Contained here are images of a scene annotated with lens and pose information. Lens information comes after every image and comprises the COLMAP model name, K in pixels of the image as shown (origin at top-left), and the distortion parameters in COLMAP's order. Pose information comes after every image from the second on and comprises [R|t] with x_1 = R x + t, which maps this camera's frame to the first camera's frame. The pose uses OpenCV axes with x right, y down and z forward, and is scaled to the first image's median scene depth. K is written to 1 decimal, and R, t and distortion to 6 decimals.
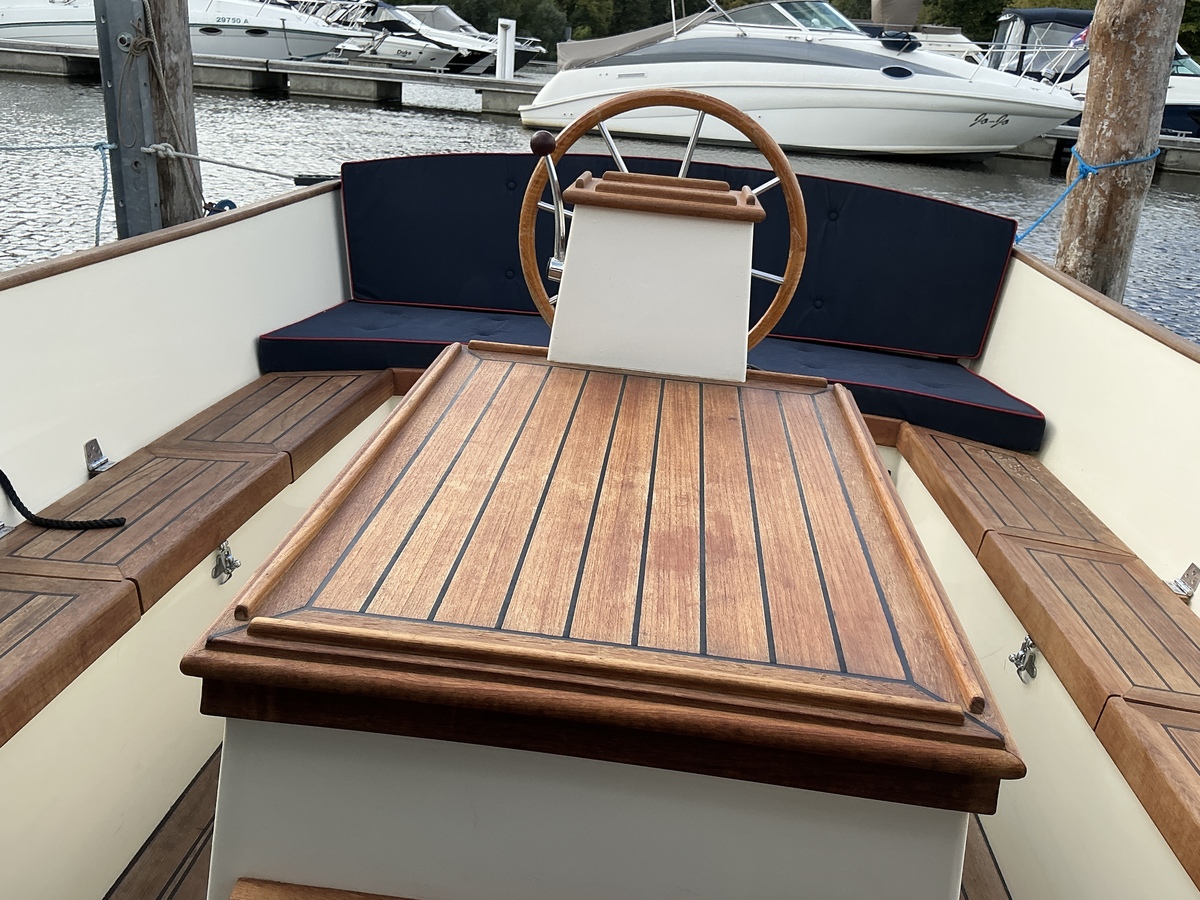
lens RADIAL K [[1006.7, 0, 601.2], [0, 1006.7, 457.6], [0, 0, 1]] dist [0.088644, -0.077791]
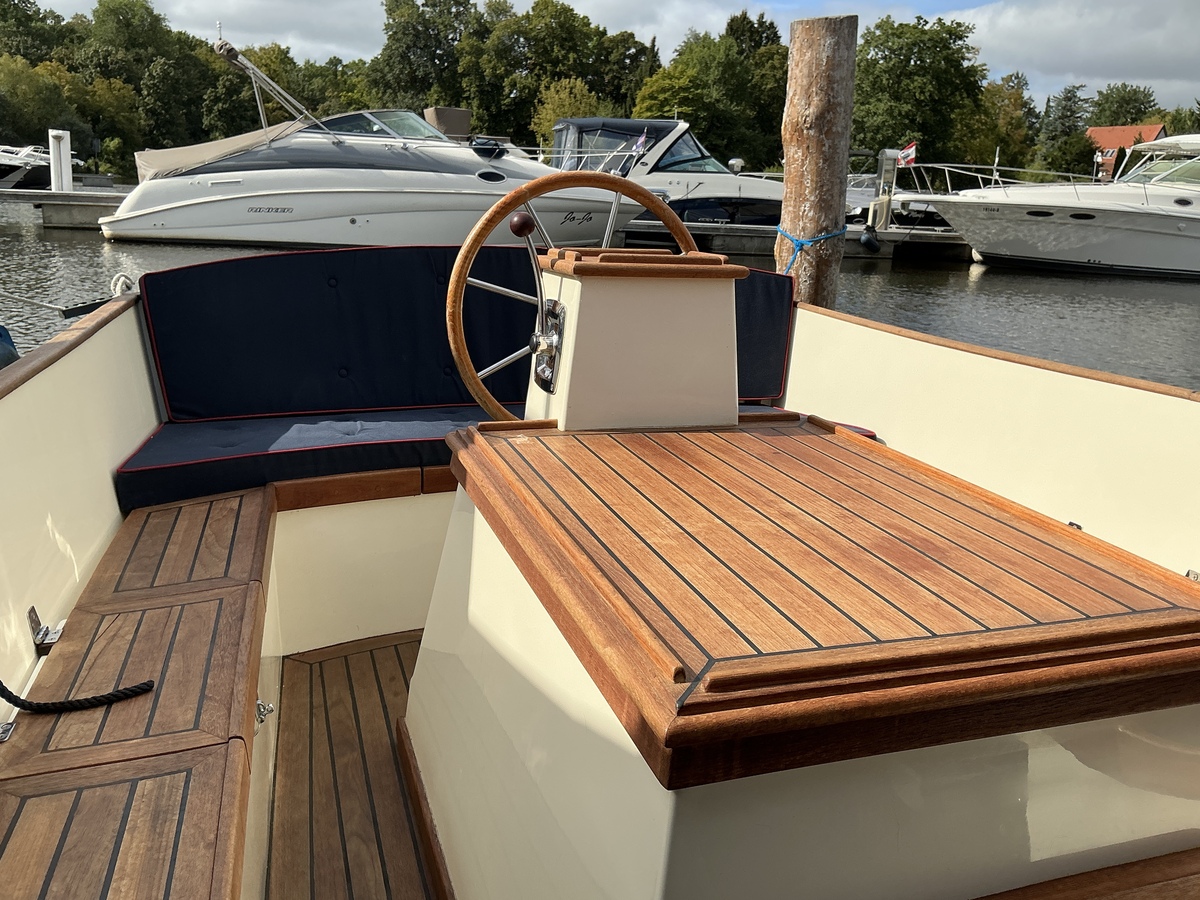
lens RADIAL K [[1006.7, 0, 621.6], [0, 1006.7, 433.9], [0, 0, 1]] dist [0.088644, -0.077791]
pose [[0.905876, -0.133873, 0.401830, -0.239242], [0.179569, 0.980639, -0.078110, -0.002443], [-0.383594, 0.142914, 0.912377, 0.033859]]
